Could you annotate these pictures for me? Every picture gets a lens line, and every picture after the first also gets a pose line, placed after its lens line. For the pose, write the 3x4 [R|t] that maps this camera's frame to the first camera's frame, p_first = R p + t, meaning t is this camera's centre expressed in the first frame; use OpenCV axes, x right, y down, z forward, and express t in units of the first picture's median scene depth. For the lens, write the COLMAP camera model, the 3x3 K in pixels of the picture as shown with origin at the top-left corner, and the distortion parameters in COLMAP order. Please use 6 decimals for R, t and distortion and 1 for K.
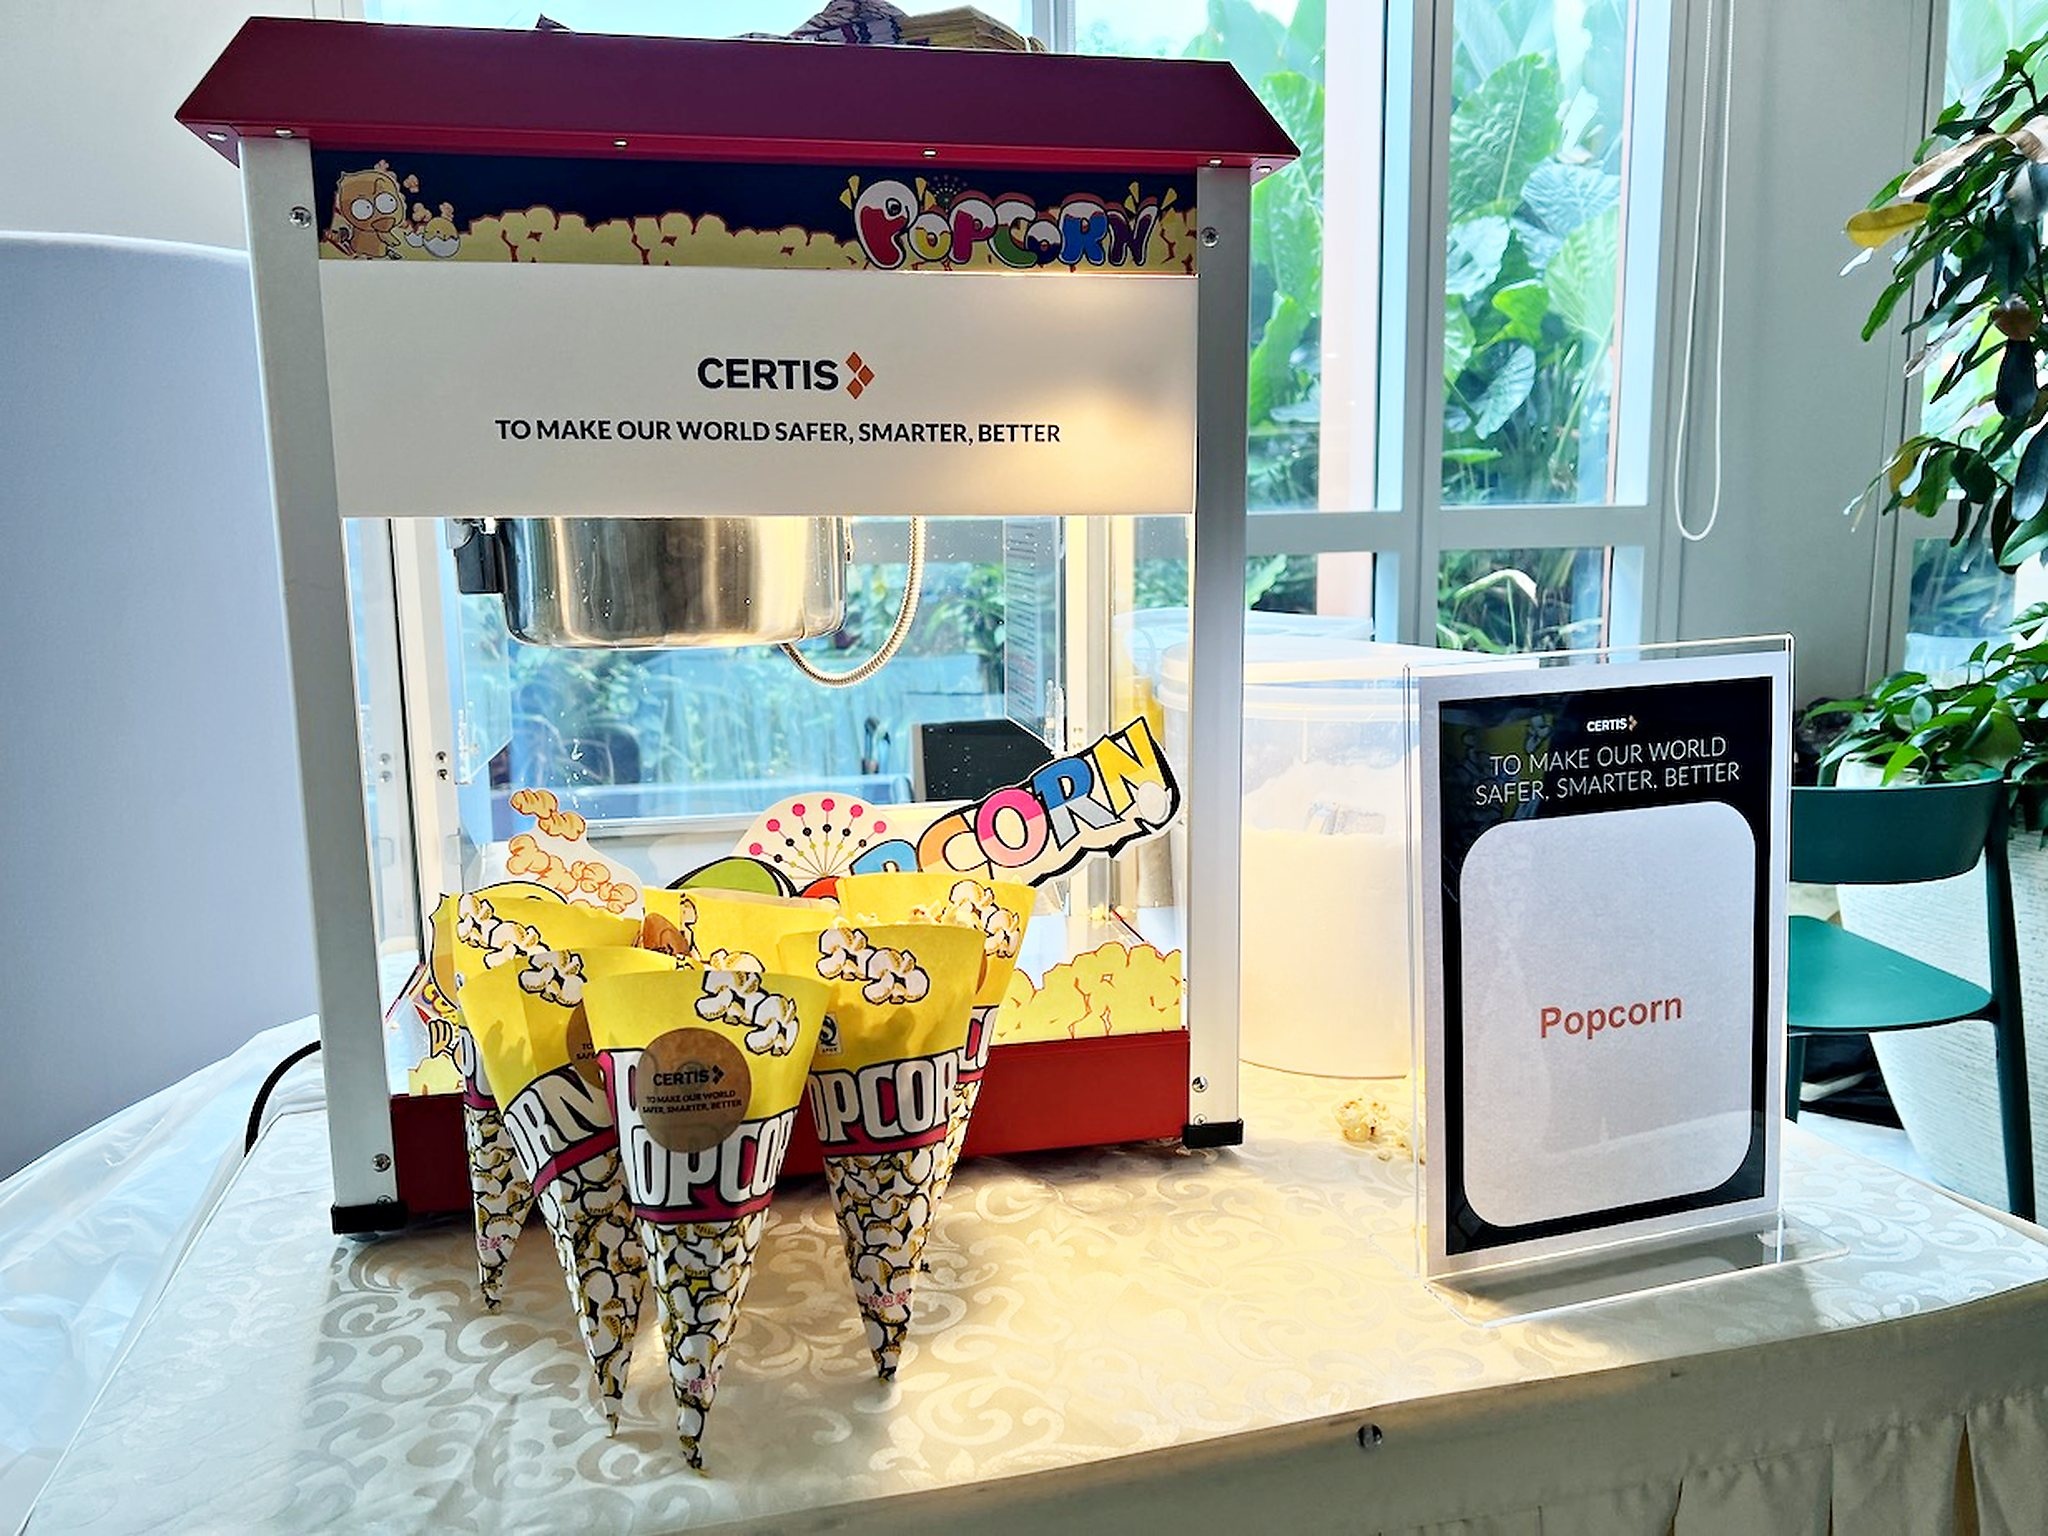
lens RADIAL K [[1544.7, 0, 1062.0], [0, 1544.7, 754.3], [0, 0, 1]] dist [0.090448, -0.191580]
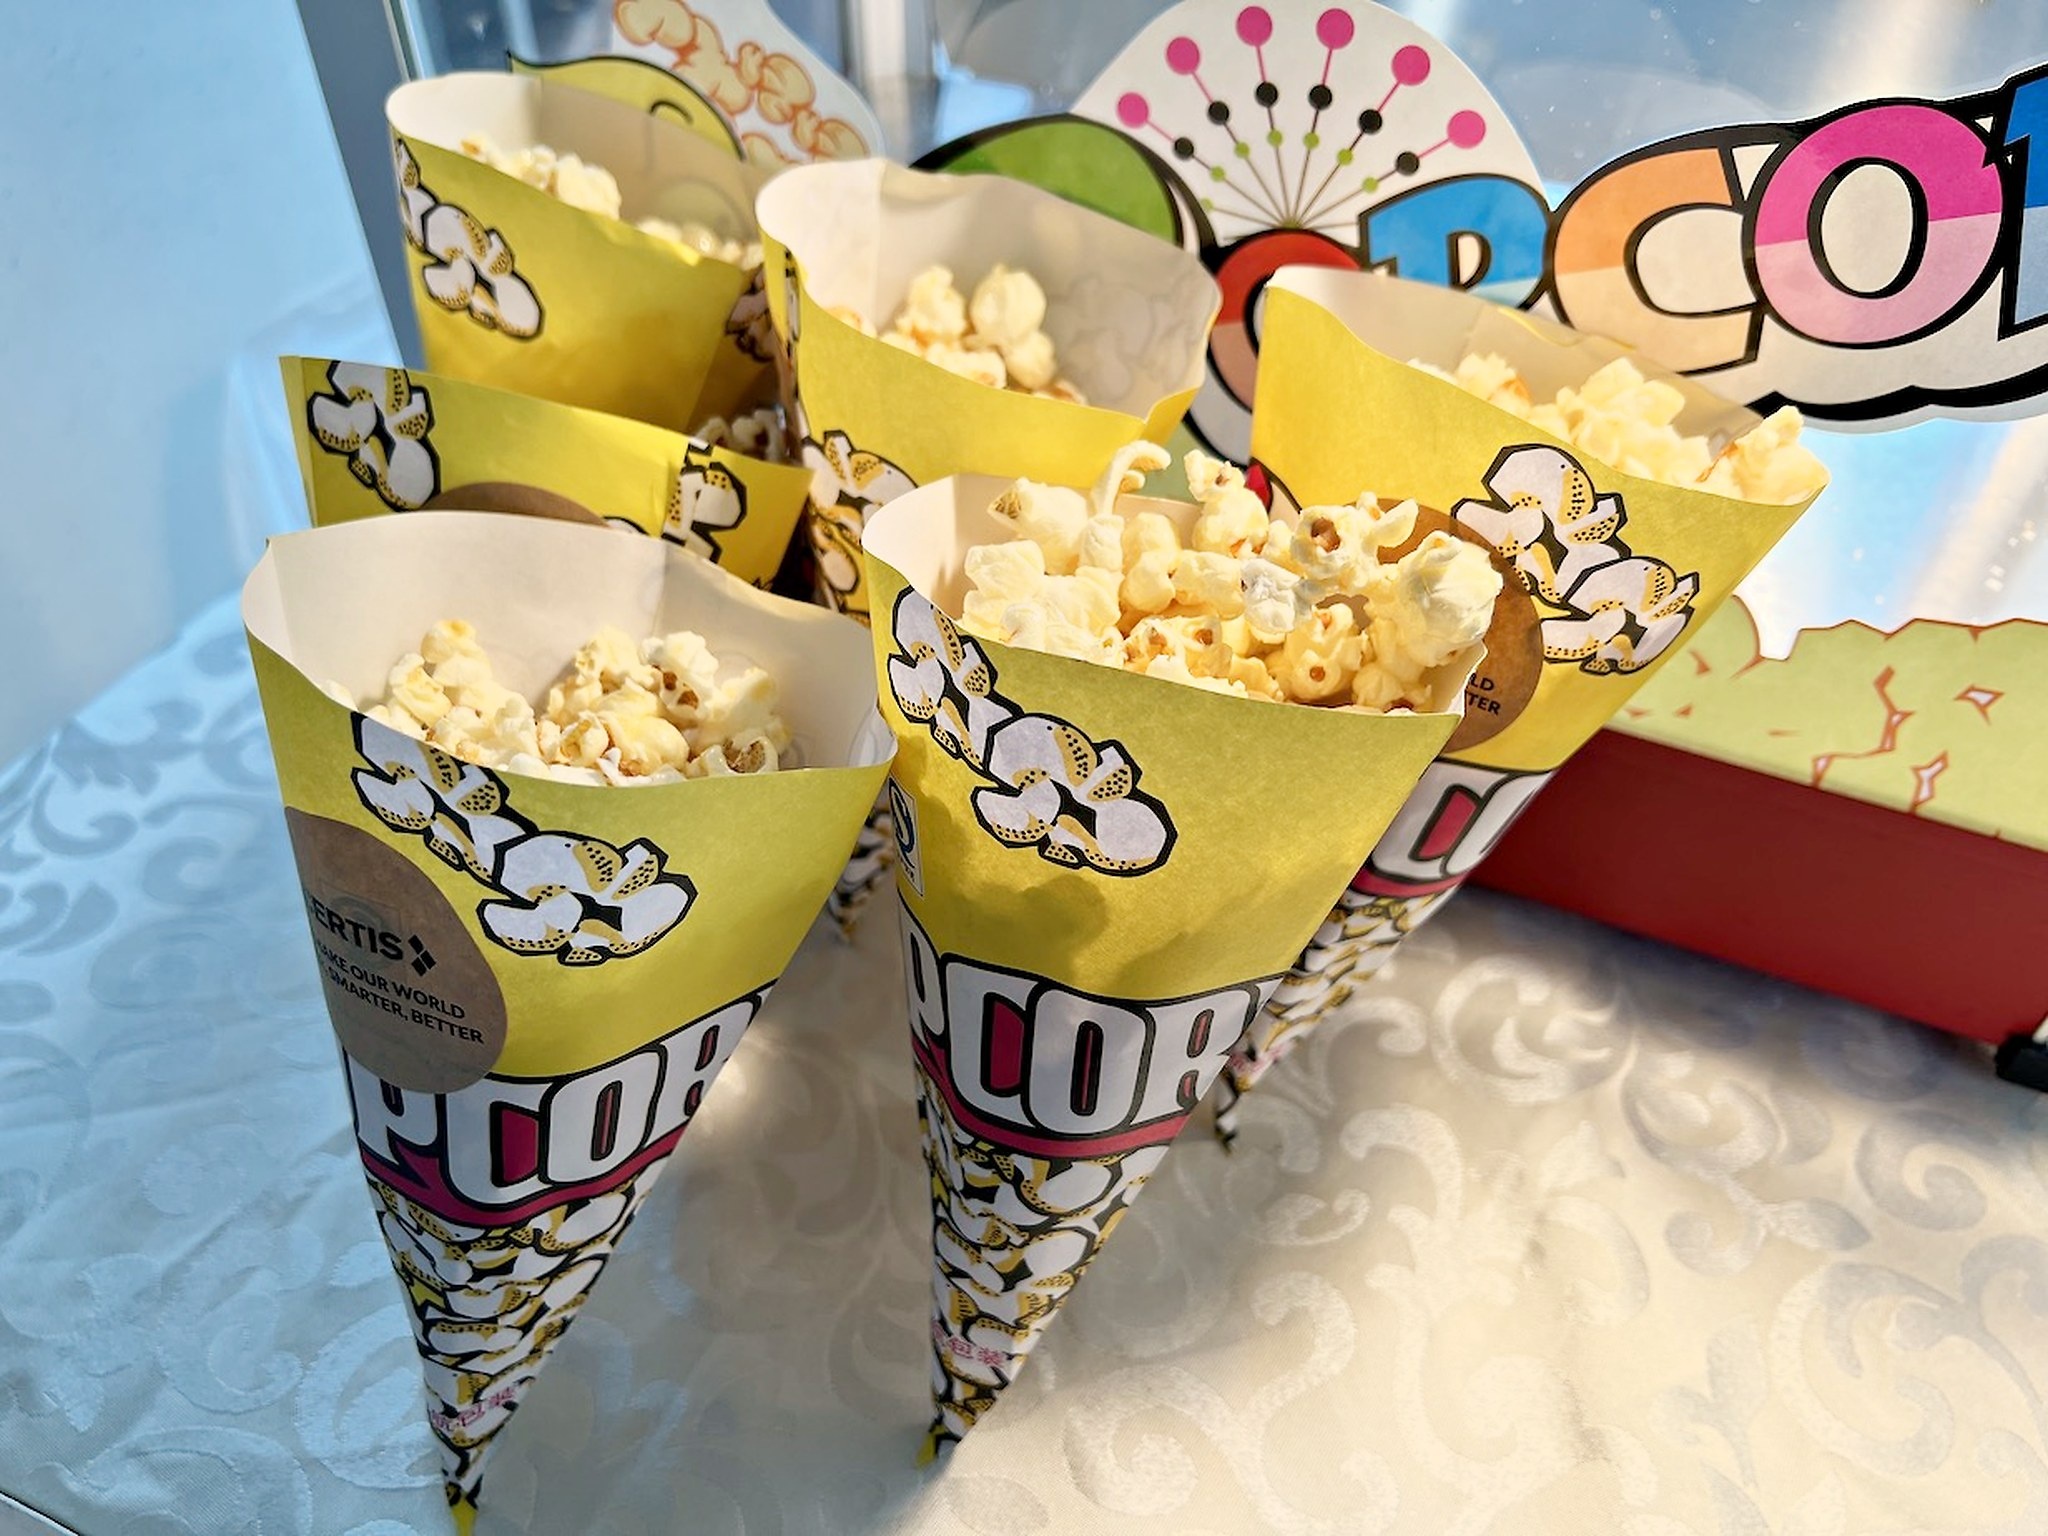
lens RADIAL K [[1672.9, 0, 945.4], [0, 1672.9, 826.7], [0, 0, 1]] dist [0.001689, -0.013590]
pose [[0.790781, 0.444402, -0.420918, 0.016824], [-0.106810, 0.777297, 0.620001, -0.052461], [0.602708, -0.445326, 0.662138, 0.637338]]
